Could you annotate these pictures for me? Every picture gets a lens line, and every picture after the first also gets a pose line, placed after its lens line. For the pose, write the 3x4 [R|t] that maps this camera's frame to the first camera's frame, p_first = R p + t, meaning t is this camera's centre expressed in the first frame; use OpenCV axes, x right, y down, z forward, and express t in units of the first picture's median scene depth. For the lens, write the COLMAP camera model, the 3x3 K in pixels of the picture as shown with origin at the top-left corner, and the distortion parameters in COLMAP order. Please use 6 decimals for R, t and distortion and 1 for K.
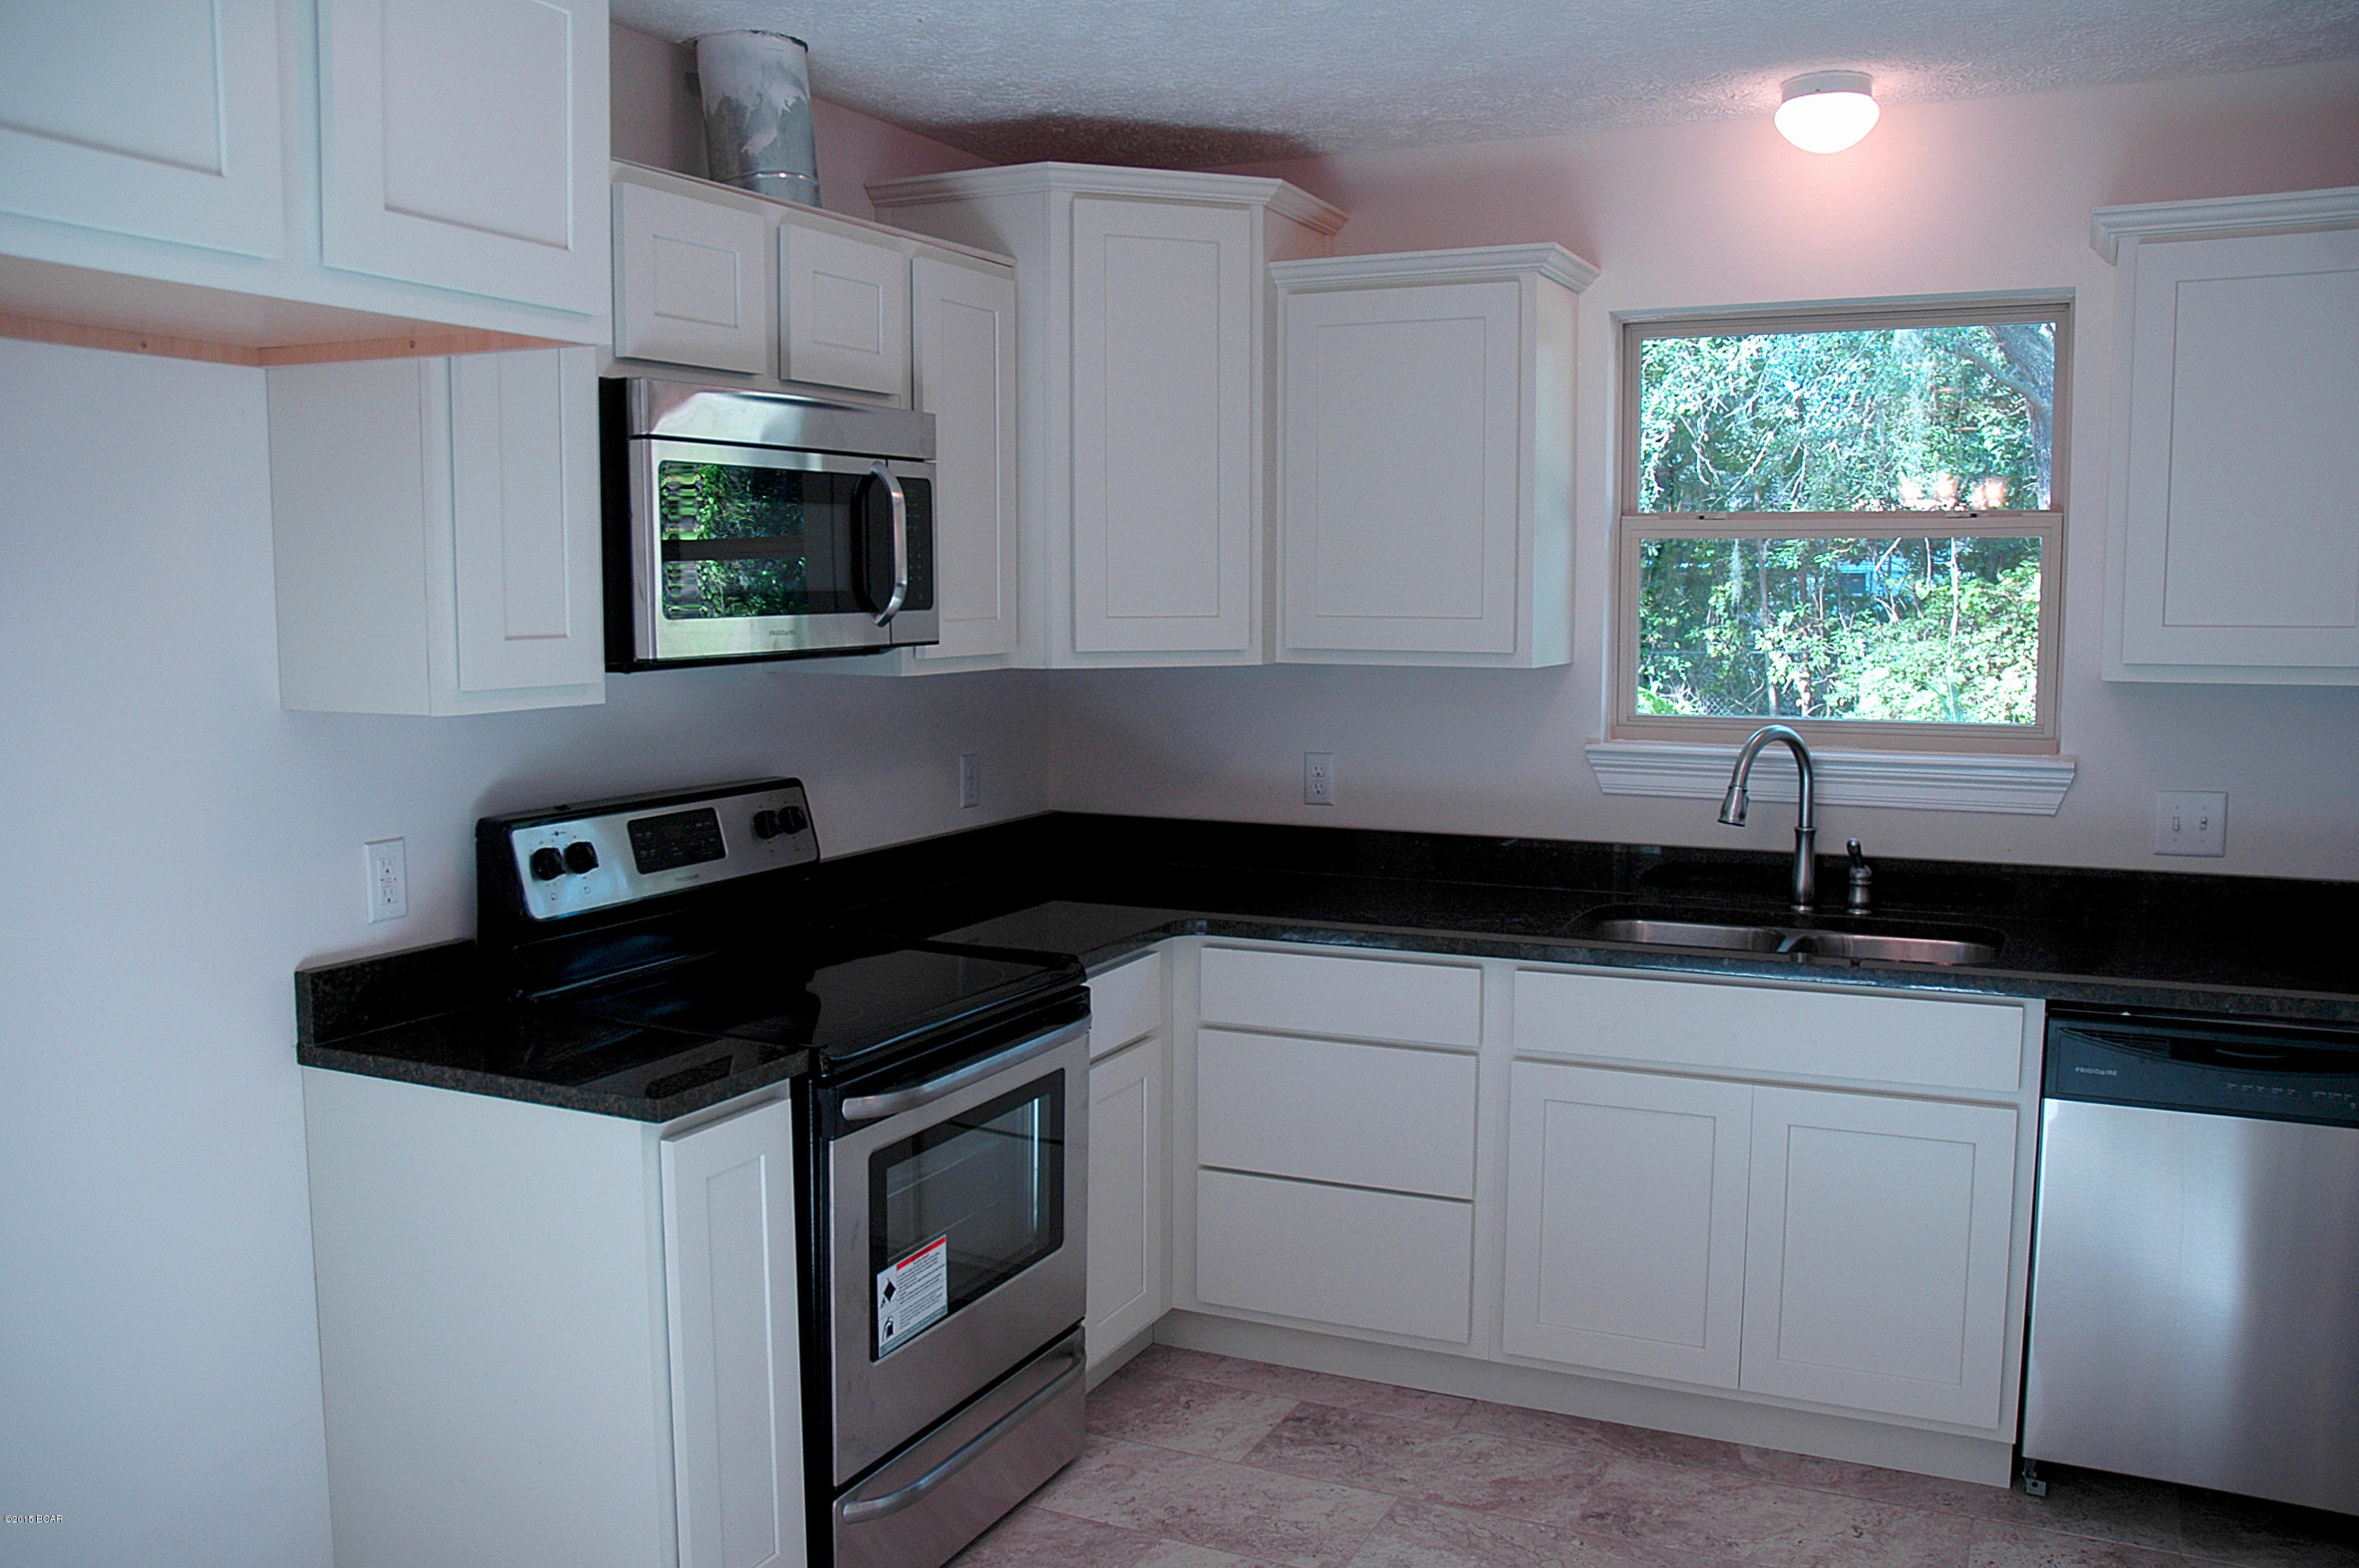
lens RADIAL K [[1969.3, 0, 1179.5], [0, 1969.3, 784.0], [0, 0, 1]] dist [-0.120342, 0.136099]
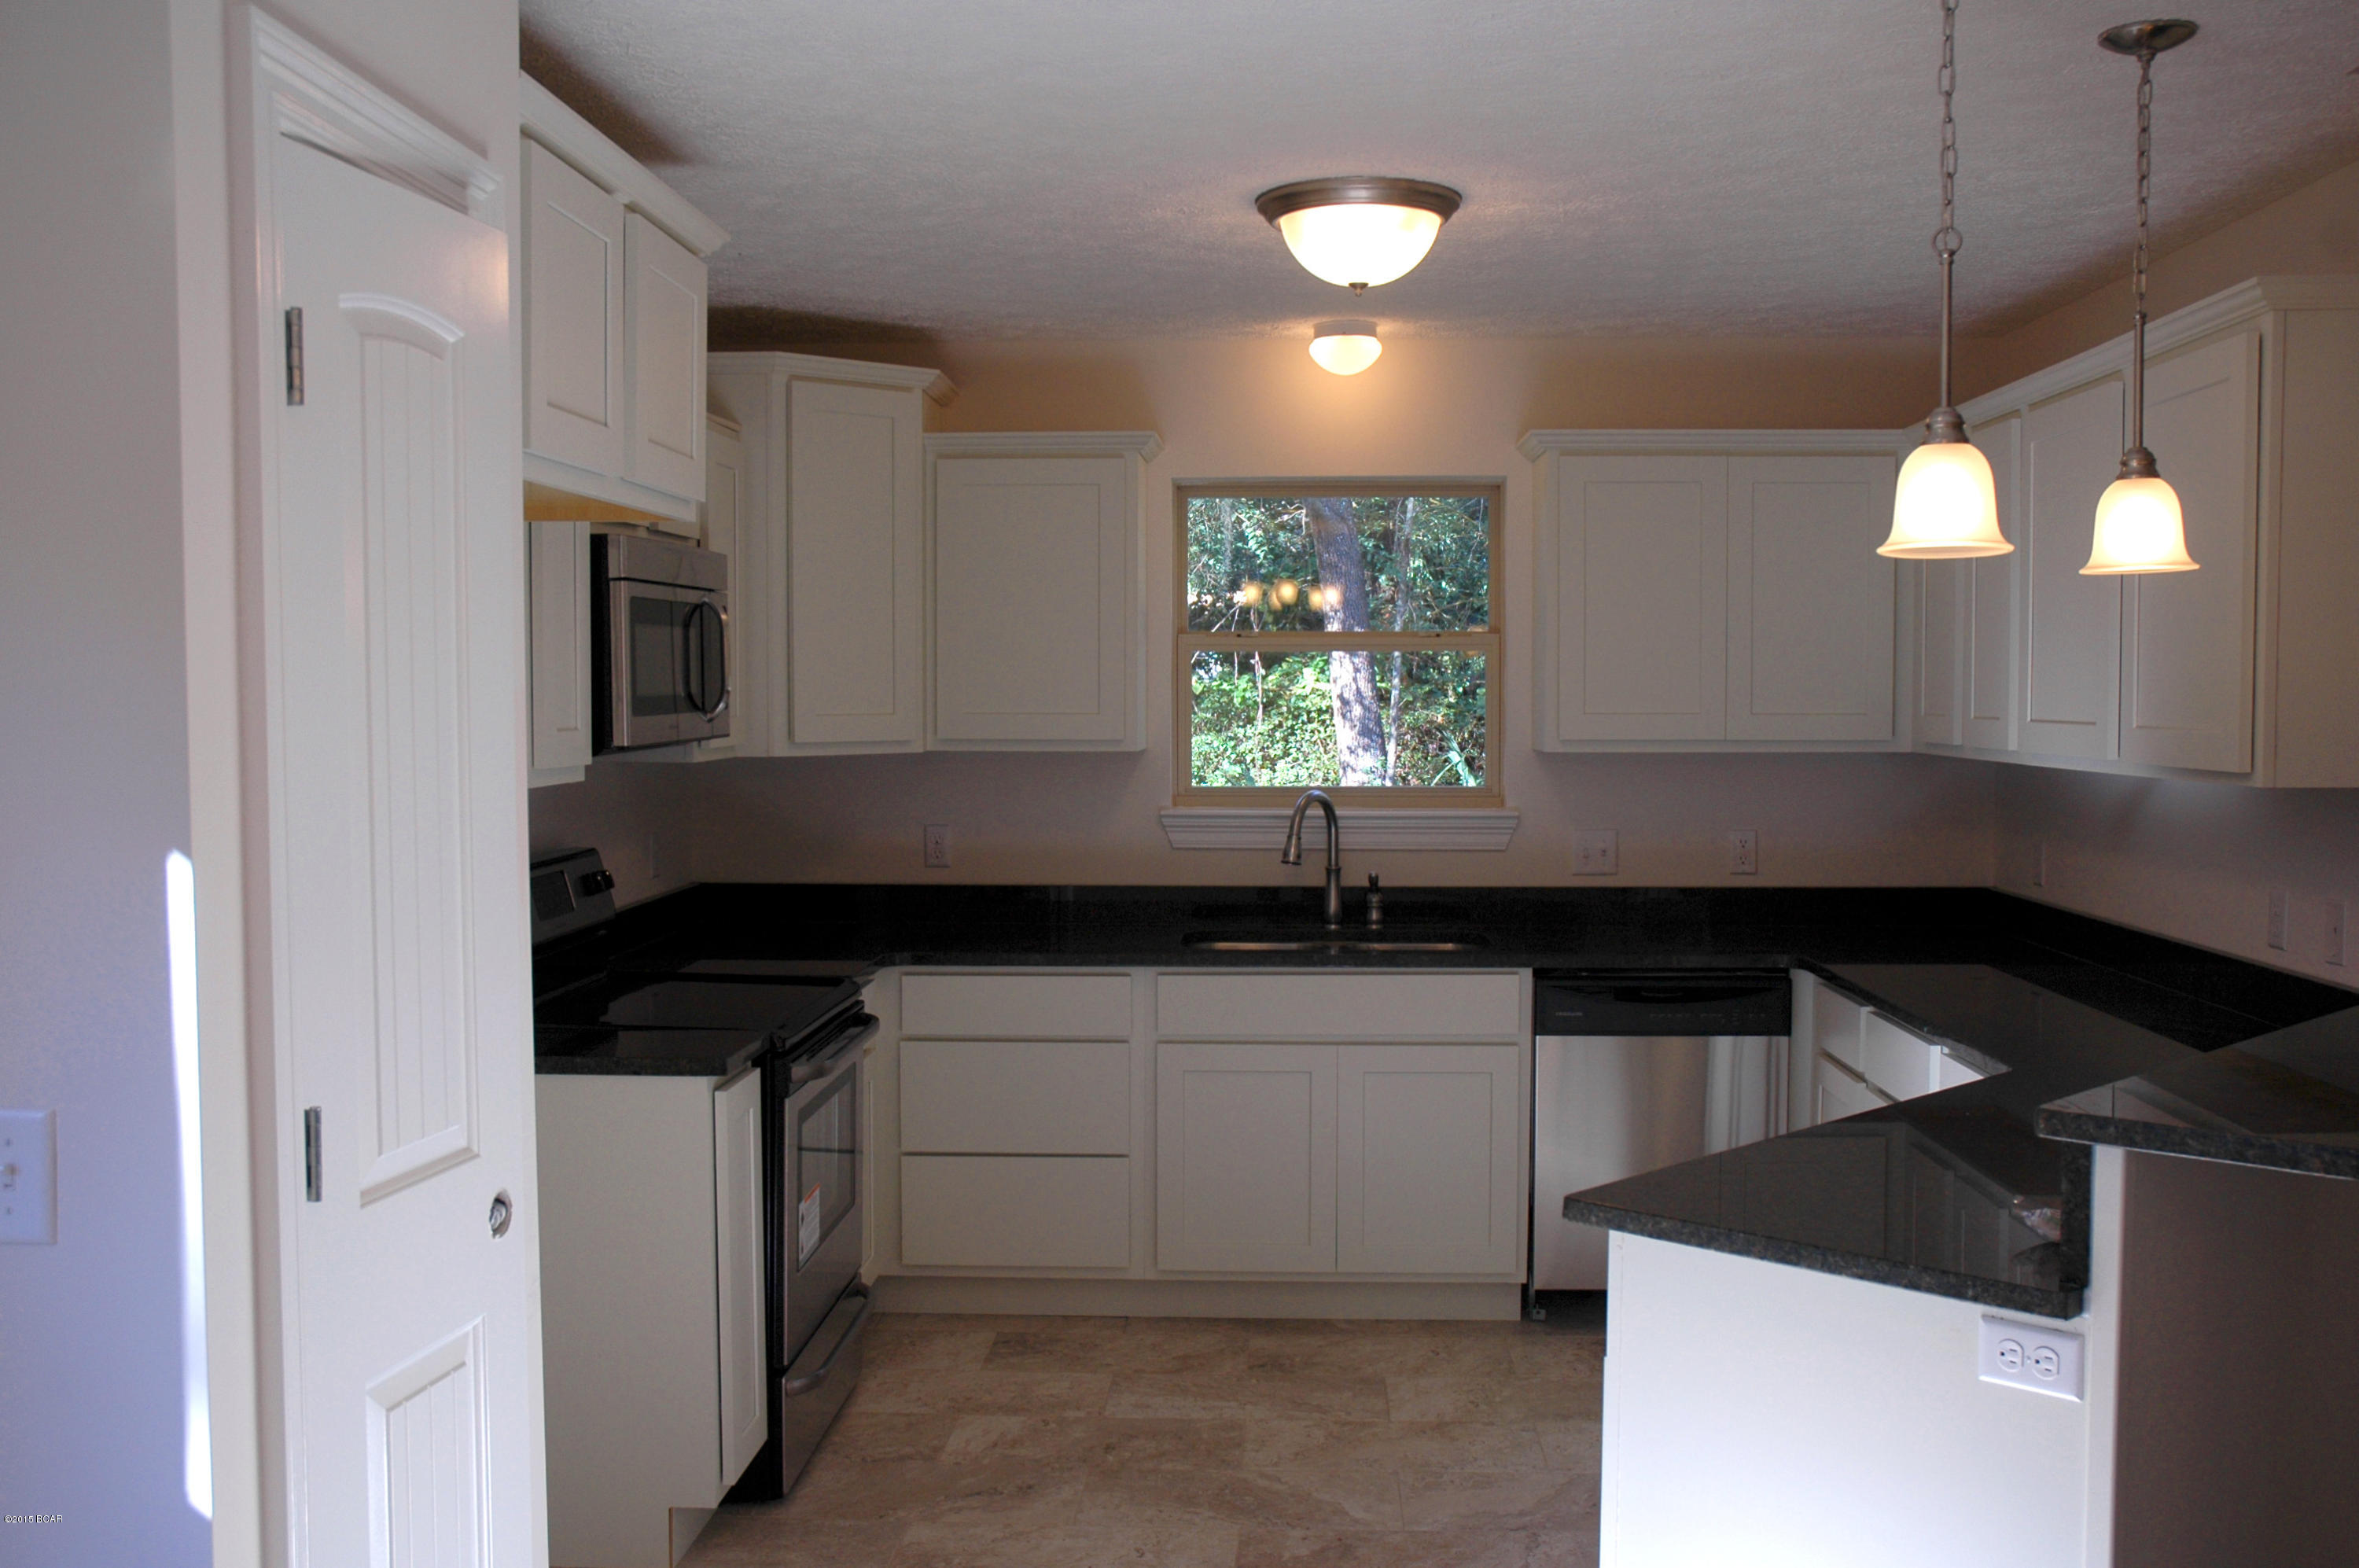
lens RADIAL K [[2170.5, 0, 1179.5], [0, 2170.5, 784.0], [0, 0, 1]] dist [0.003397, 0.001882]
pose [[0.927921, -0.017284, 0.372376, -0.350033], [0.037264, 0.998222, -0.046524, 0.032523], [-0.370909, 0.057047, 0.926915, -0.371724]]
